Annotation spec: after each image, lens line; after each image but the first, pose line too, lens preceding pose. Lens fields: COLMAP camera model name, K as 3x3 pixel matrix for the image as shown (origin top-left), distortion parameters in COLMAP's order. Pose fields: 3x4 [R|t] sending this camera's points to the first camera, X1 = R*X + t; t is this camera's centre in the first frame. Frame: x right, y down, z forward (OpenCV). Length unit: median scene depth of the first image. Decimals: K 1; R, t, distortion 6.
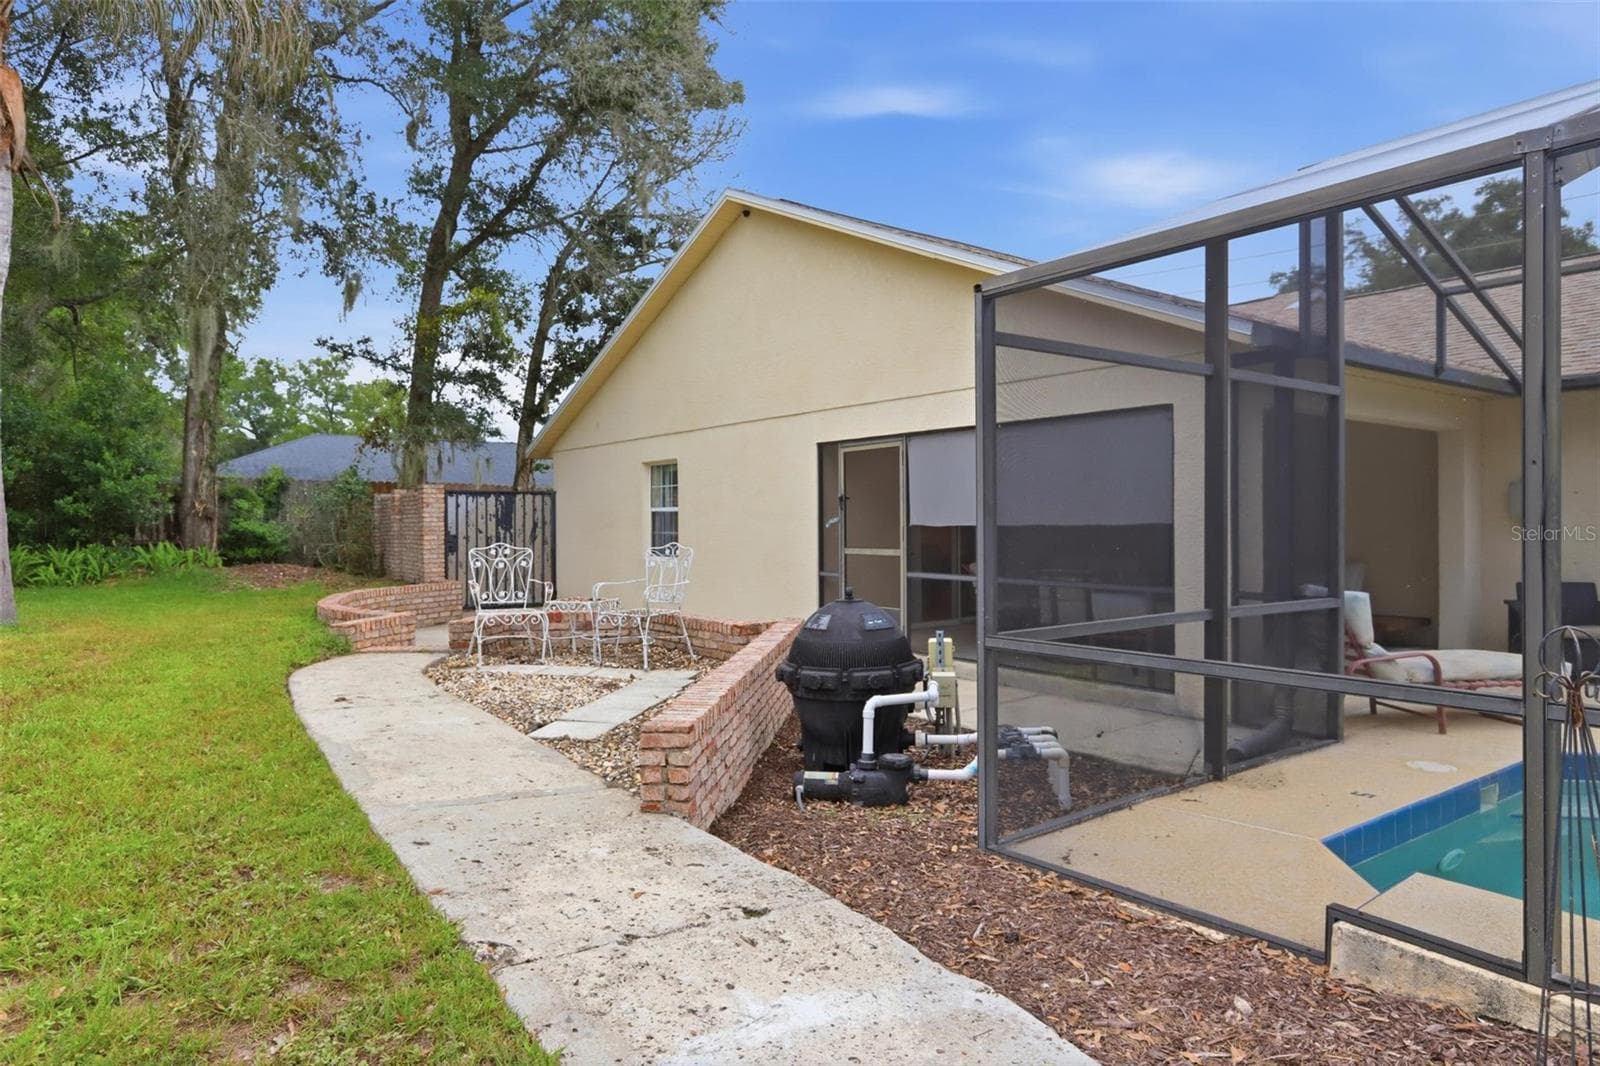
lens RADIAL K [[991.4, 0, 800.0], [0, 991.4, 533.0], [0, 0, 1]] dist [-0.002343, -0.000140]
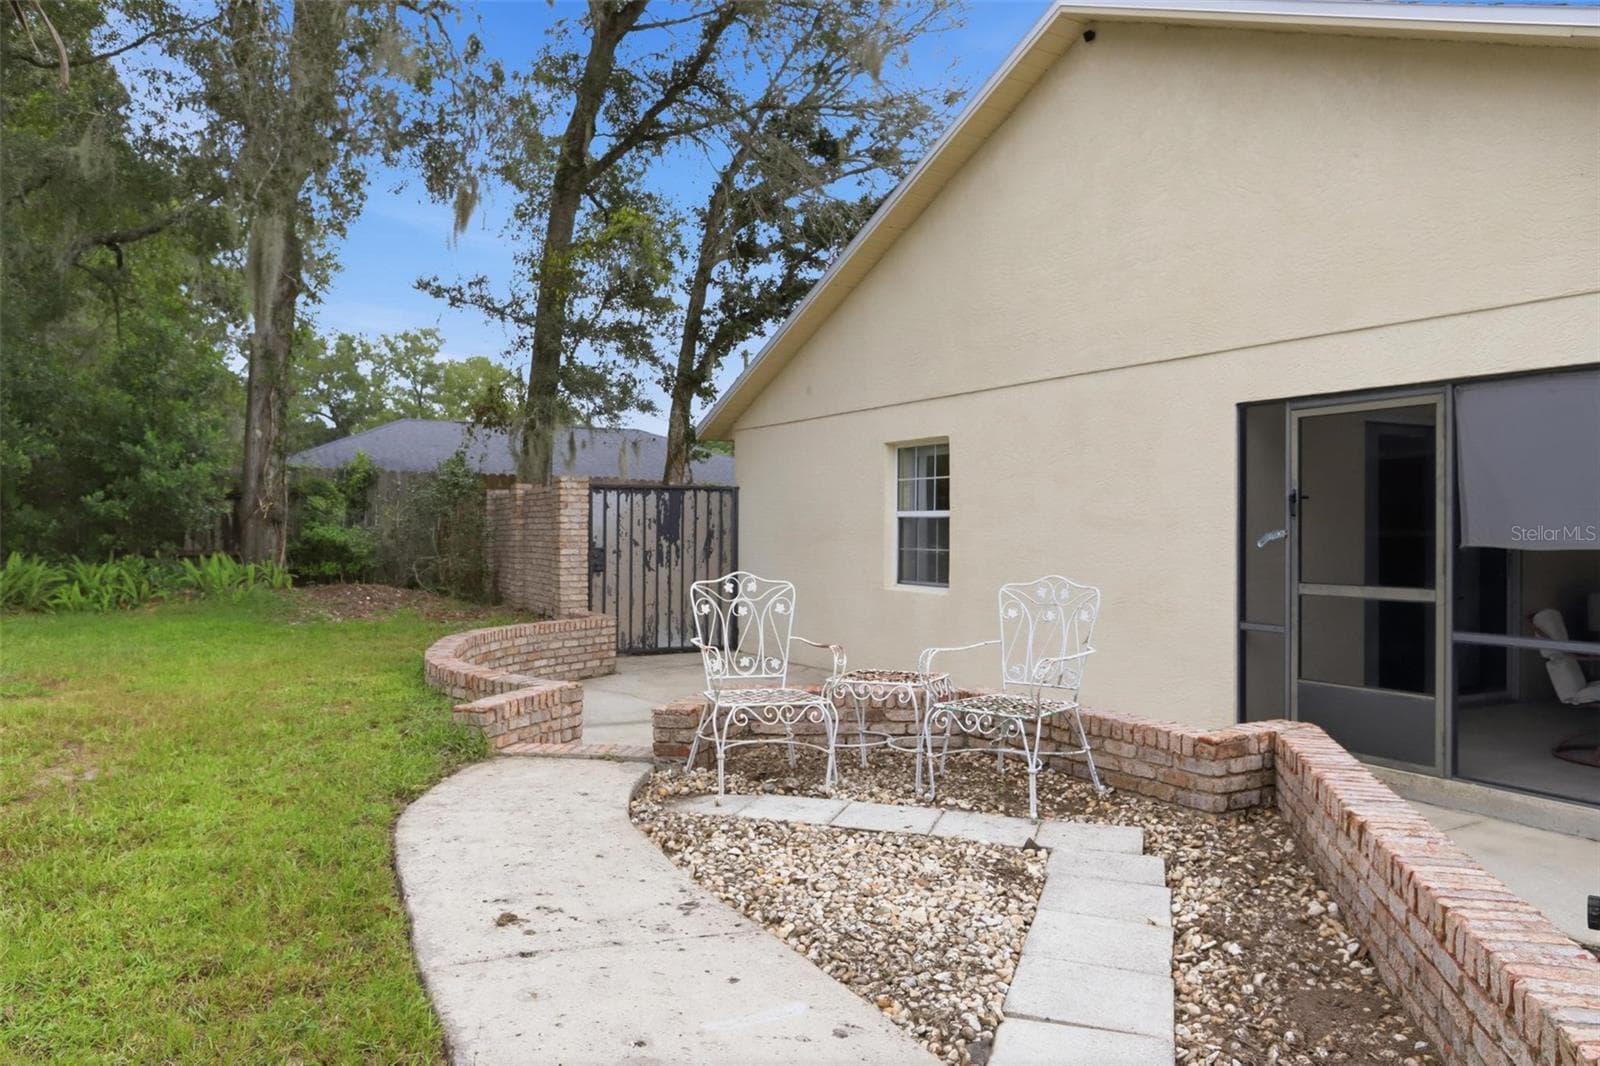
lens RADIAL K [[1197.8, 0, 800.0], [0, 1197.8, 533.0], [0, 0, 1]] dist [-0.006744, -0.001831]
pose [[0.991354, 0.008633, -0.130928, -0.083295], [-0.009577, 0.999933, -0.006576, -0.003740], [0.130863, 0.007773, 0.991370, 0.150011]]
